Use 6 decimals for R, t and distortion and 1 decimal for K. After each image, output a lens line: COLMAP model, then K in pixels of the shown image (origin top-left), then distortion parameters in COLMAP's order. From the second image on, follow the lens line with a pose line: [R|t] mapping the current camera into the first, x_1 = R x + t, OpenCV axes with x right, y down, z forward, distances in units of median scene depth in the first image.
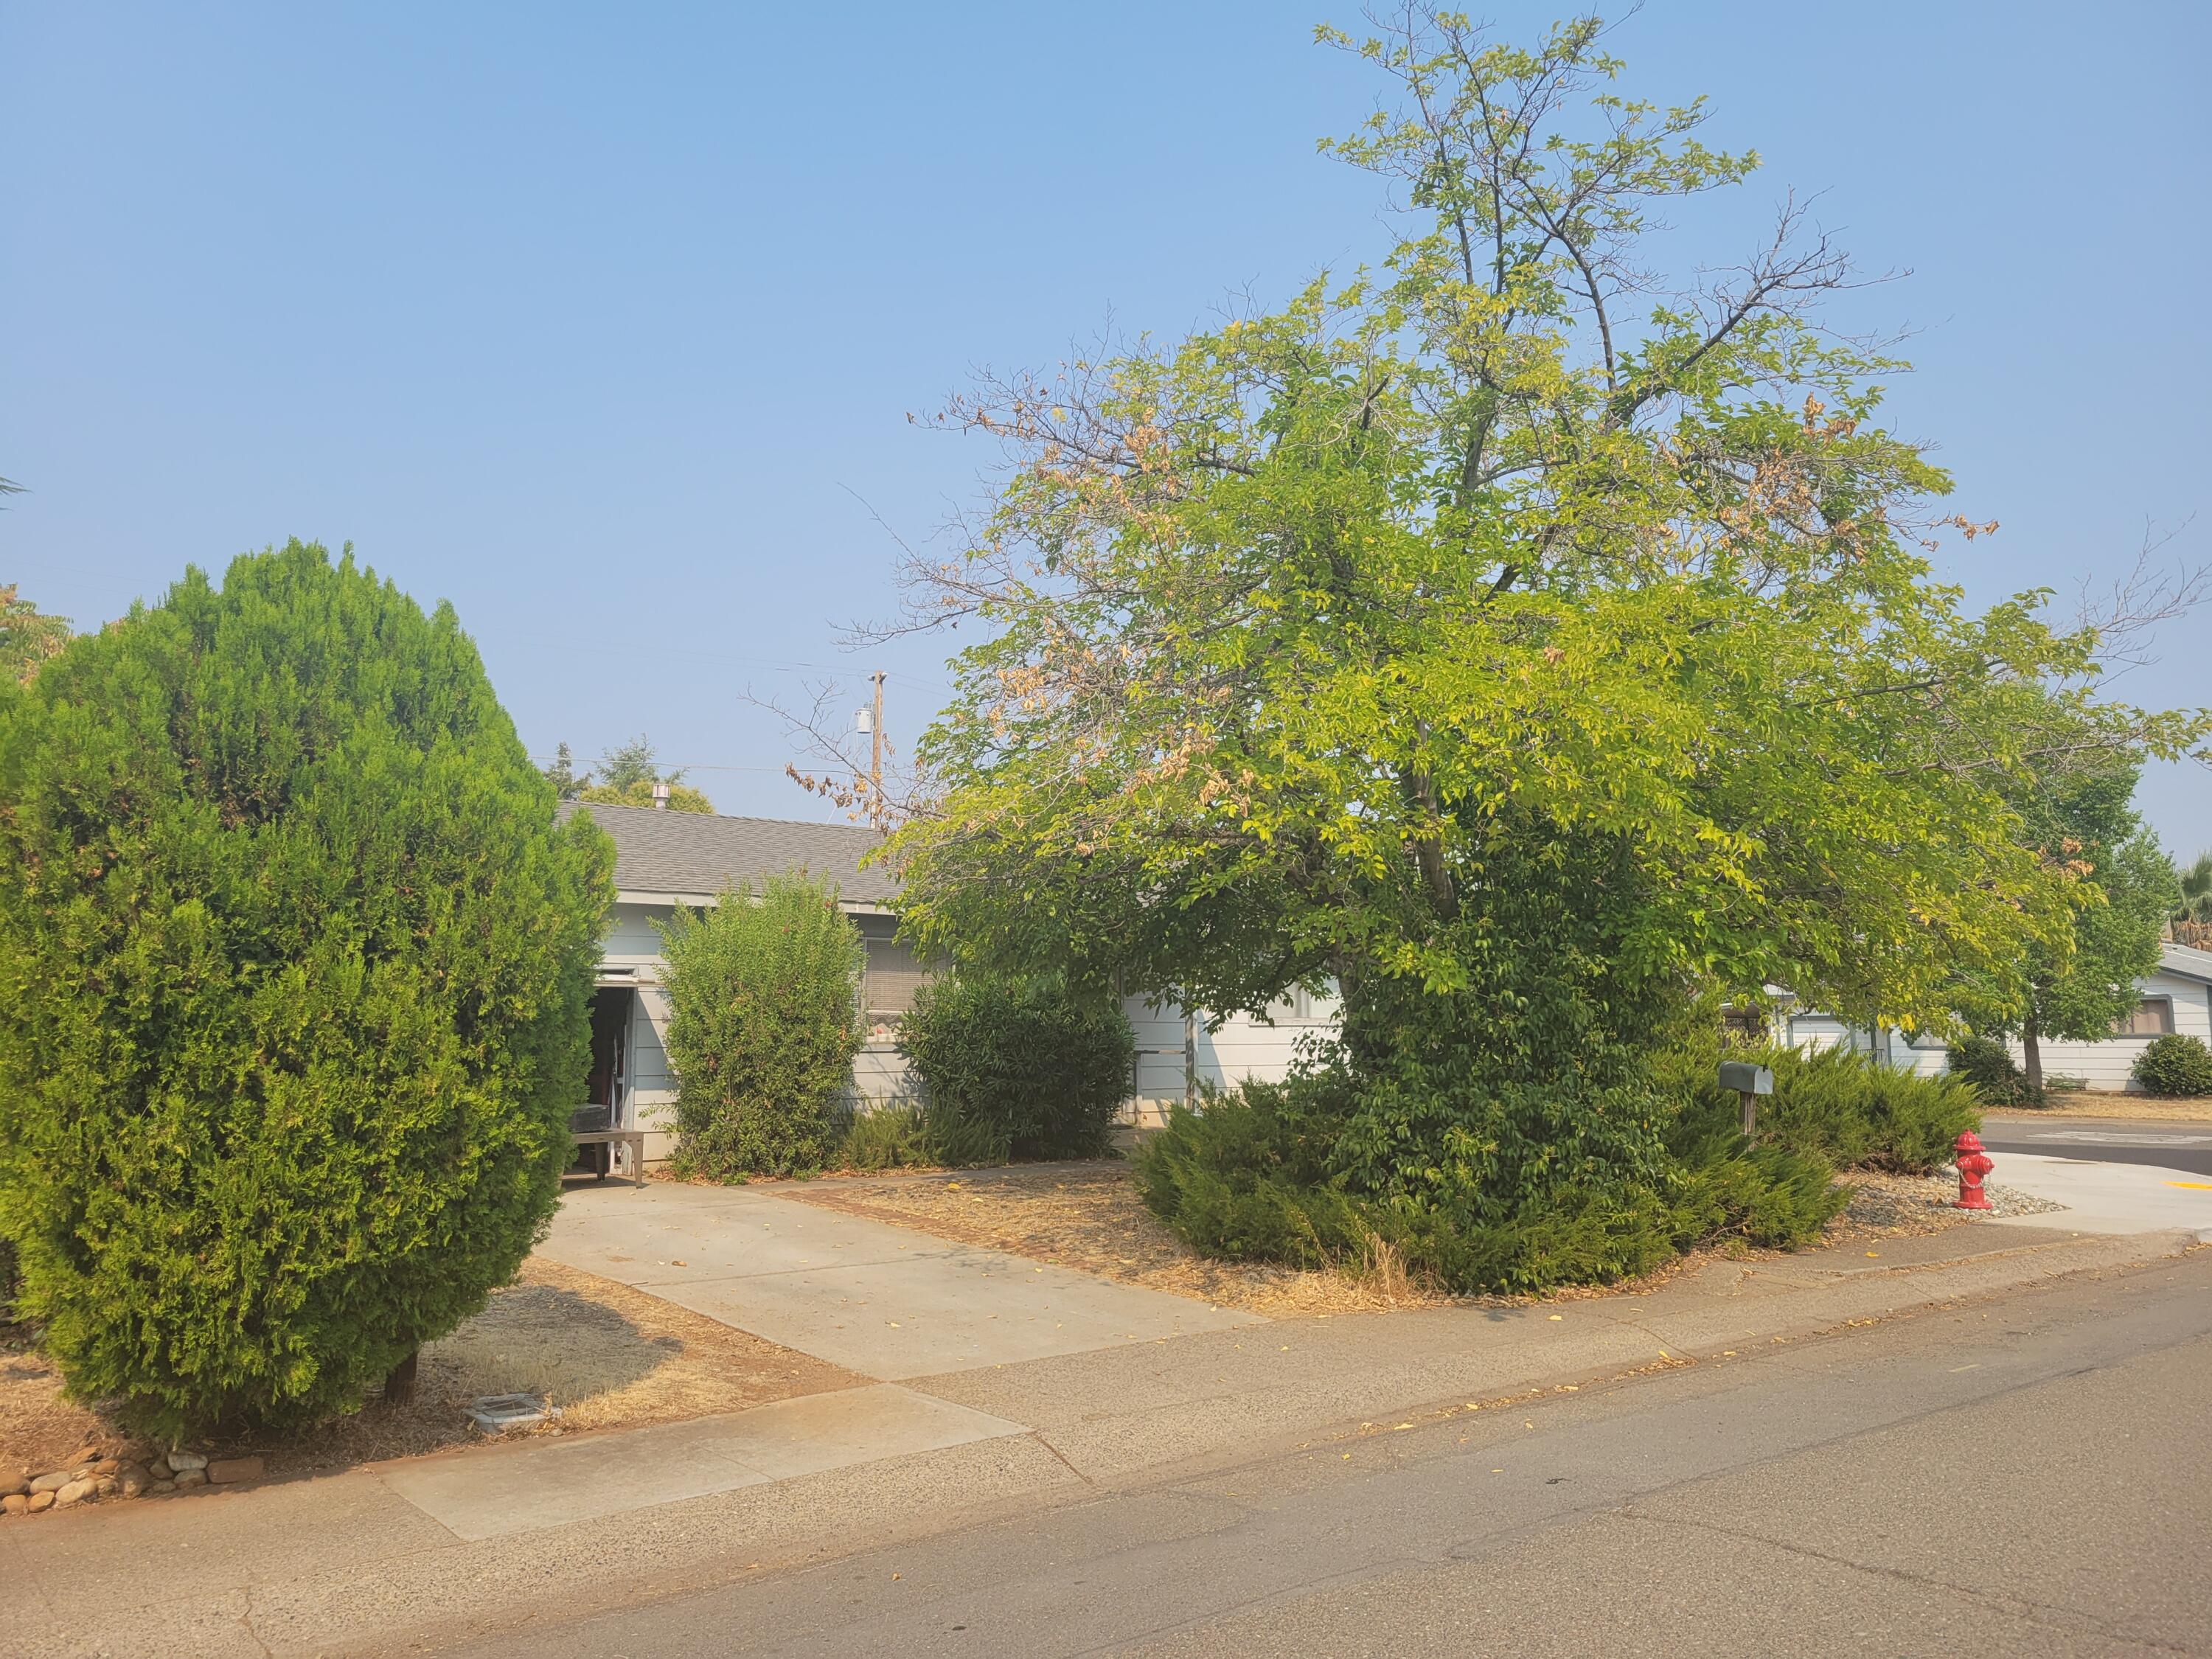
lens RADIAL K [[1671.5, 0, 1029.6], [0, 1671.5, 841.6], [0, 0, 1]] dist [0.064678, -0.041625]
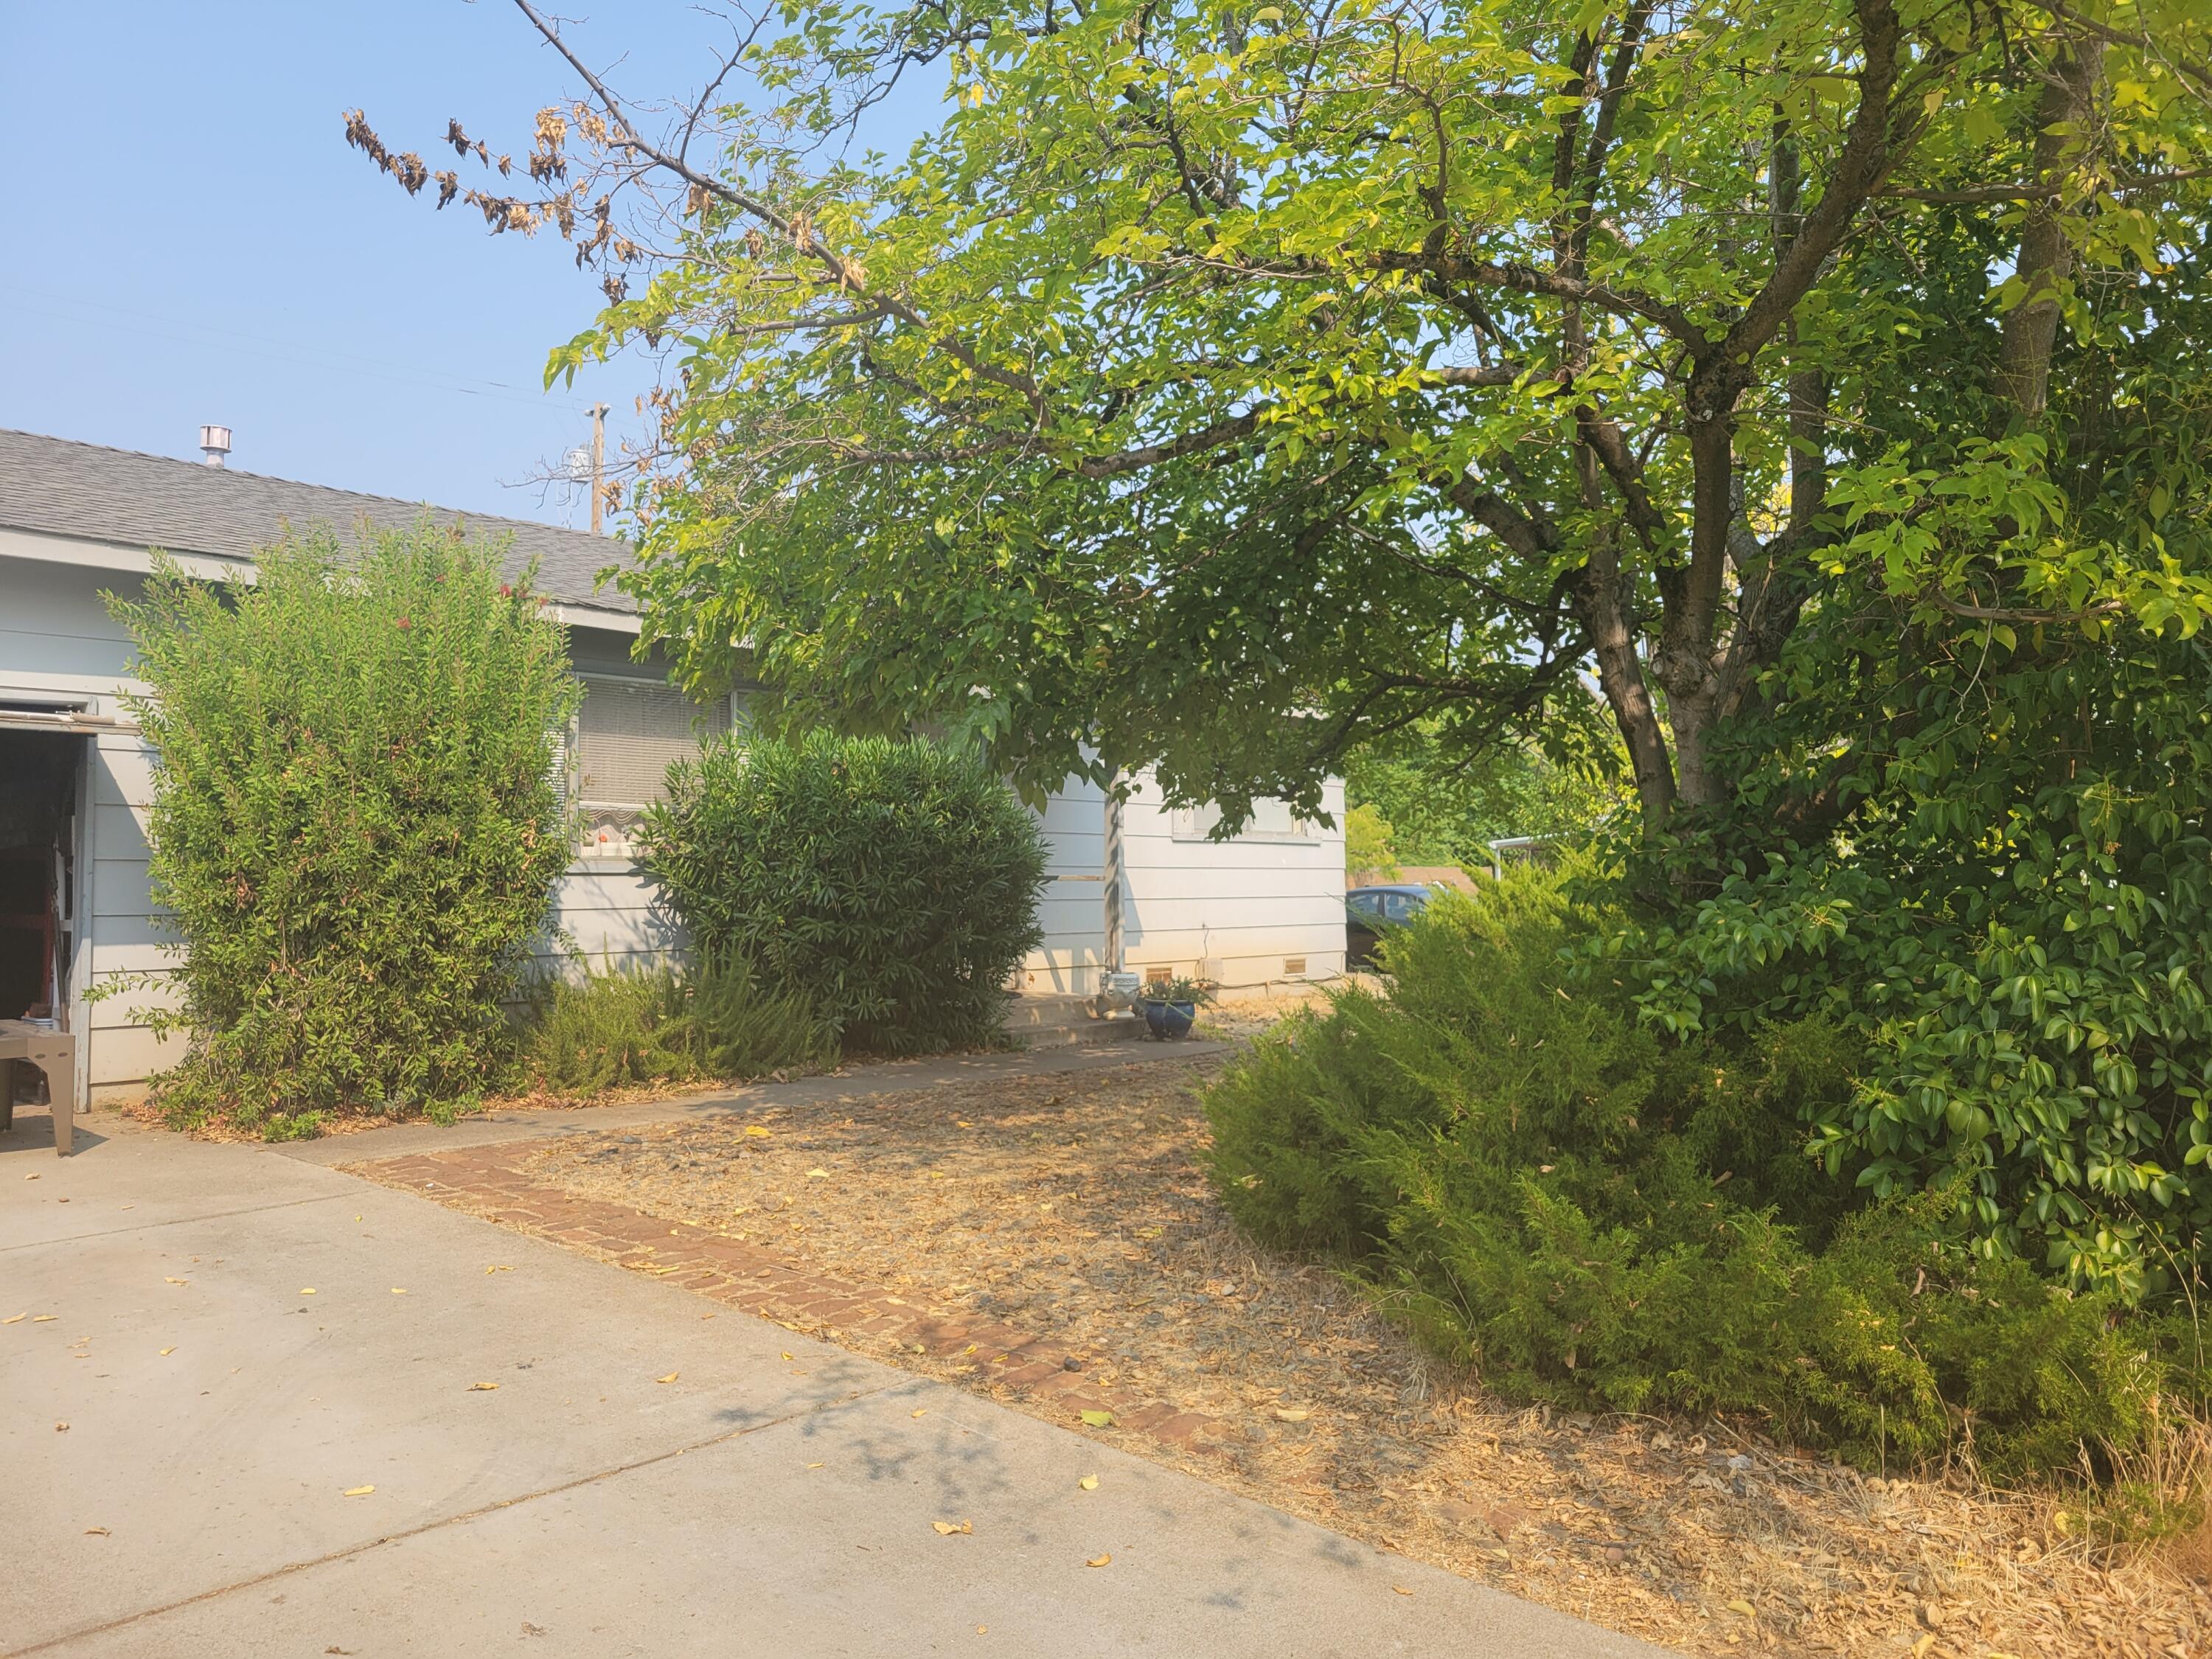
lens RADIAL K [[1652.1, 0, 1083.1], [0, 1652.1, 838.1], [0, 0, 1]] dist [0.057955, -0.041245]
pose [[0.981336, 0.007659, 0.192147, -0.042831], [-0.025723, 0.995455, 0.091695, 0.064674], [-0.190571, -0.094927, 0.977073, 0.470384]]
